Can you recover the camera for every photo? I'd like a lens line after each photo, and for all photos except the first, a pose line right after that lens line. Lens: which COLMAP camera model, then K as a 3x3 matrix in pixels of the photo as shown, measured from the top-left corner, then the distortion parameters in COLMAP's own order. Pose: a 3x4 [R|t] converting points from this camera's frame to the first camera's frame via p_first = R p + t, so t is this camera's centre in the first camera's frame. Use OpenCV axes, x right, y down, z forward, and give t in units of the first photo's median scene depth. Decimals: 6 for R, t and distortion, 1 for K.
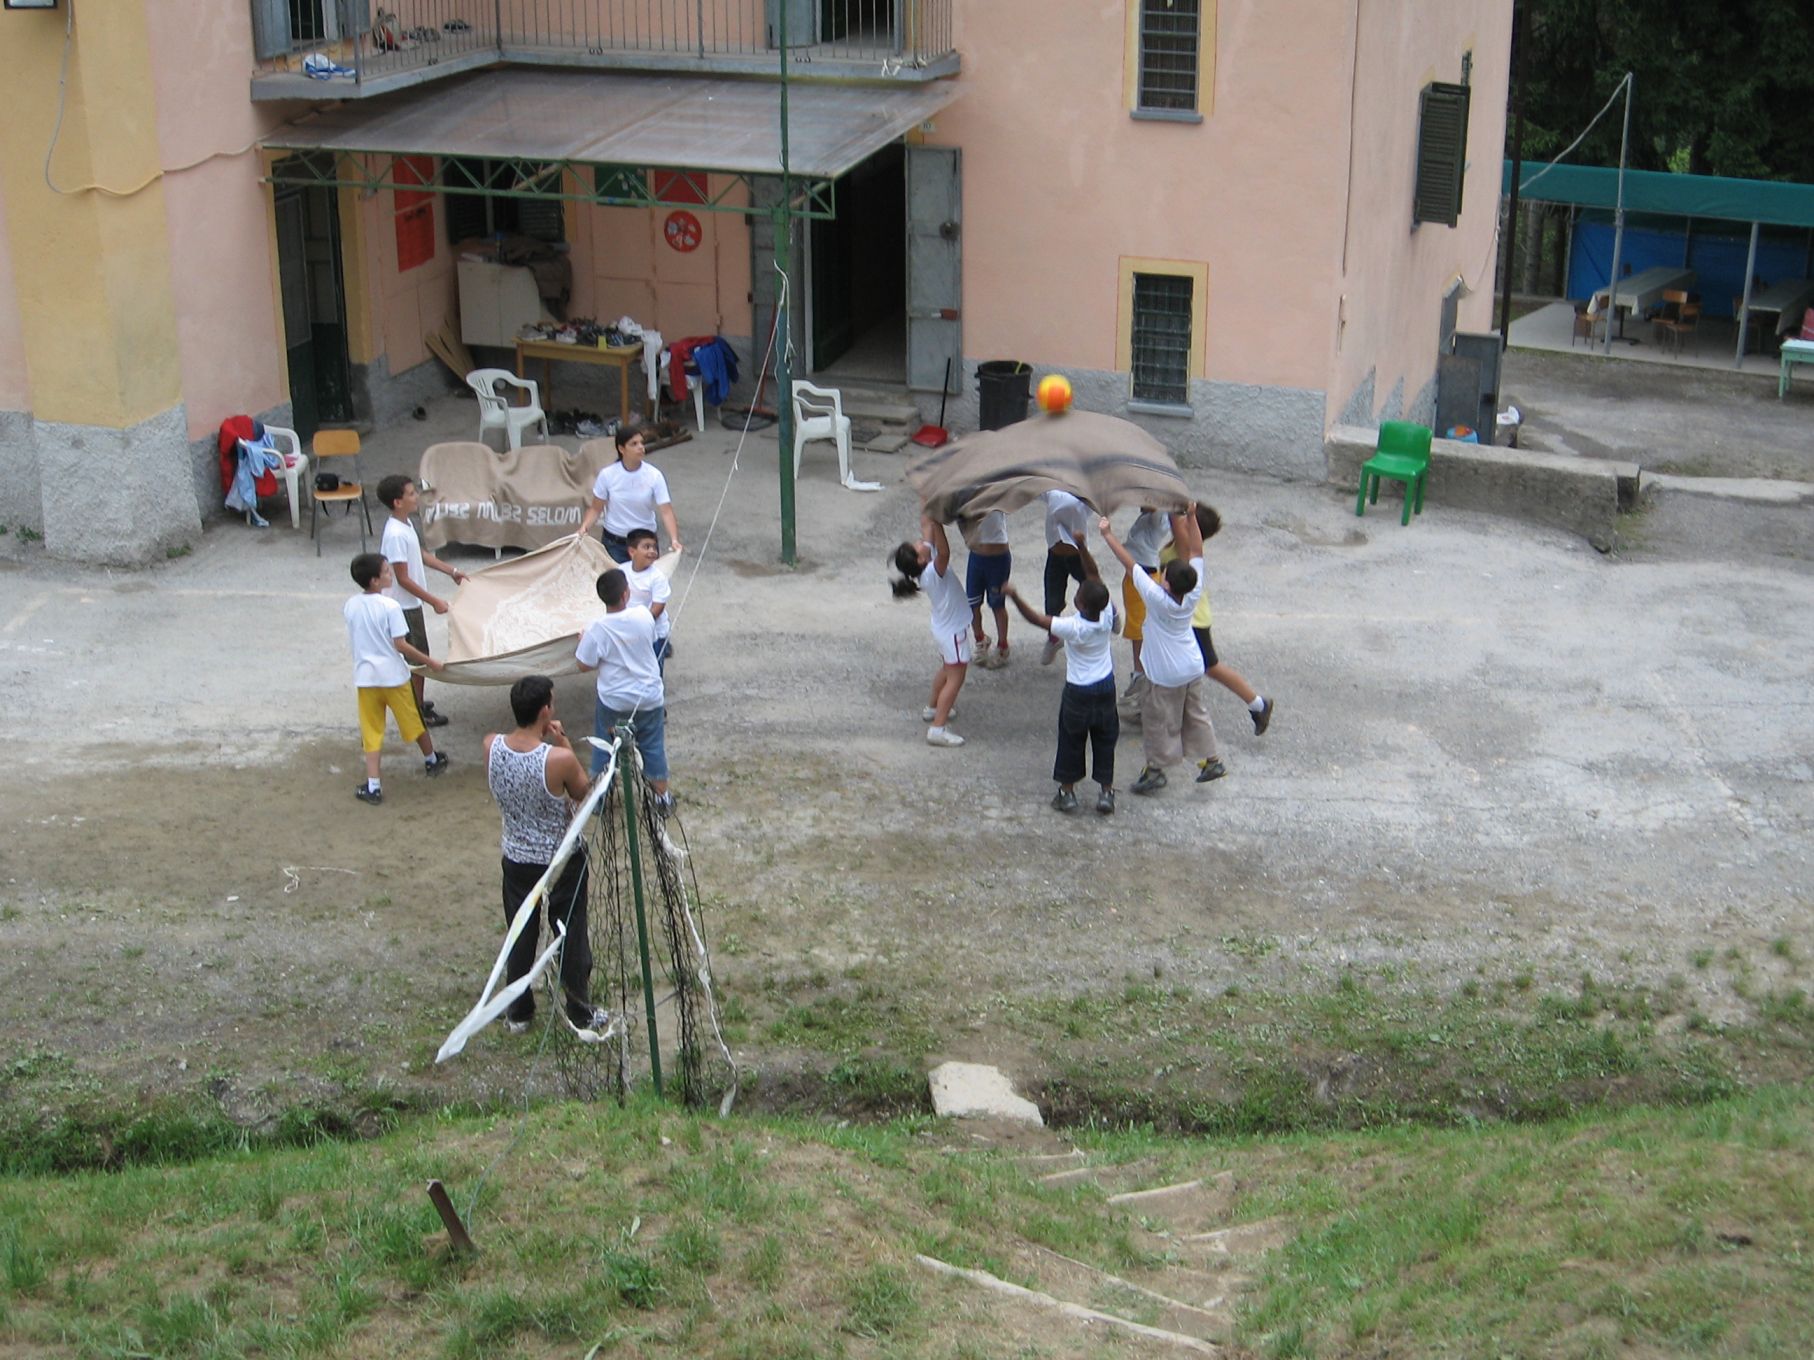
lens RADIAL K [[2522.4, 0, 907.0], [0, 2522.4, 680.0], [0, 0, 1]] dist [-0.126862, 0.018624]
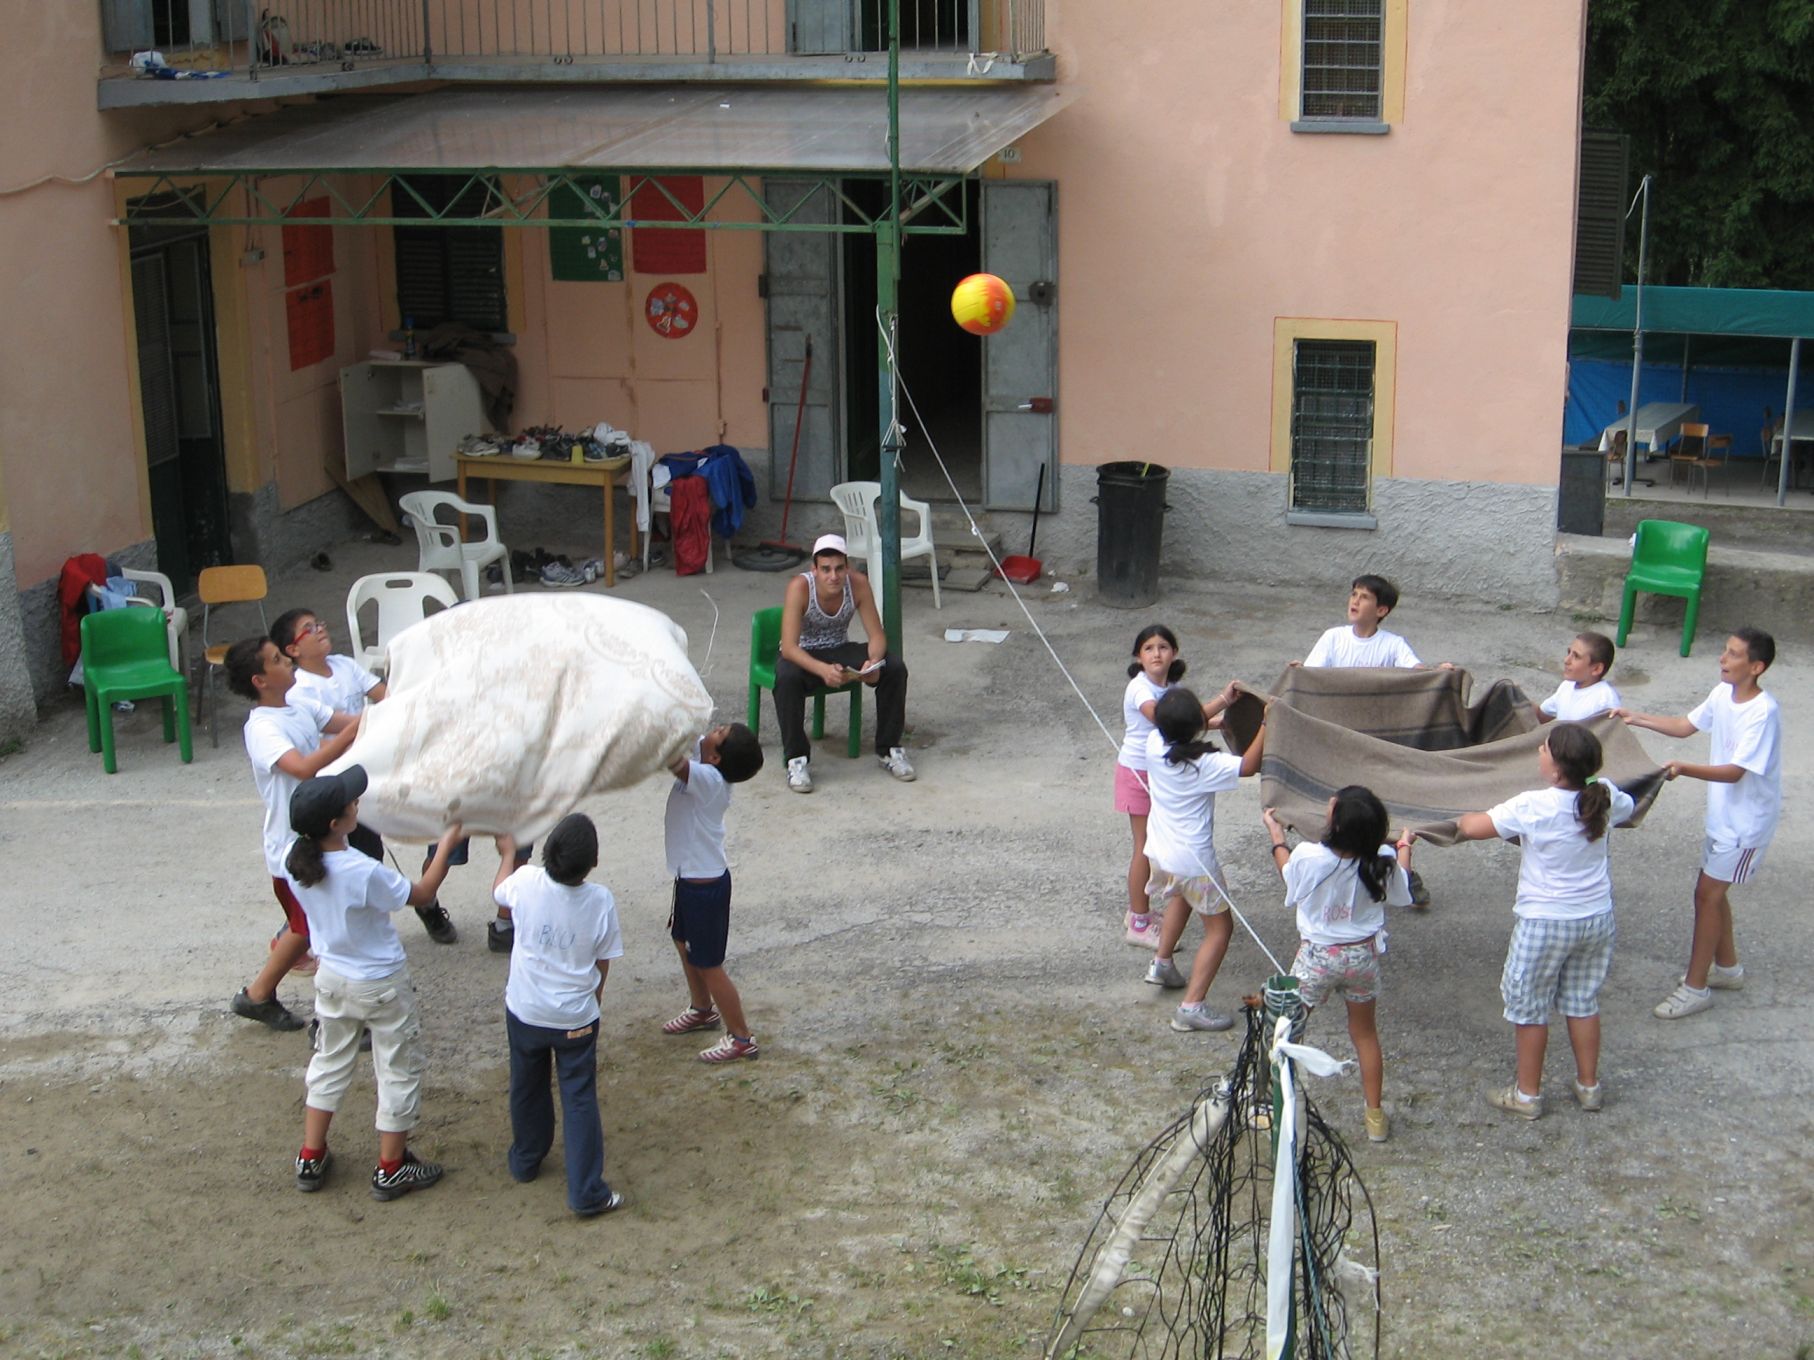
lens RADIAL K [[2522.4, 0, 907.0], [0, 2522.4, 680.0], [0, 0, 1]] dist [-0.126862, 0.018624]
pose [[0.995181, -0.035946, 0.091234, -0.096931], [0.044047, 0.995111, -0.088398, 0.000723], [-0.087610, 0.091990, 0.991898, 0.273528]]
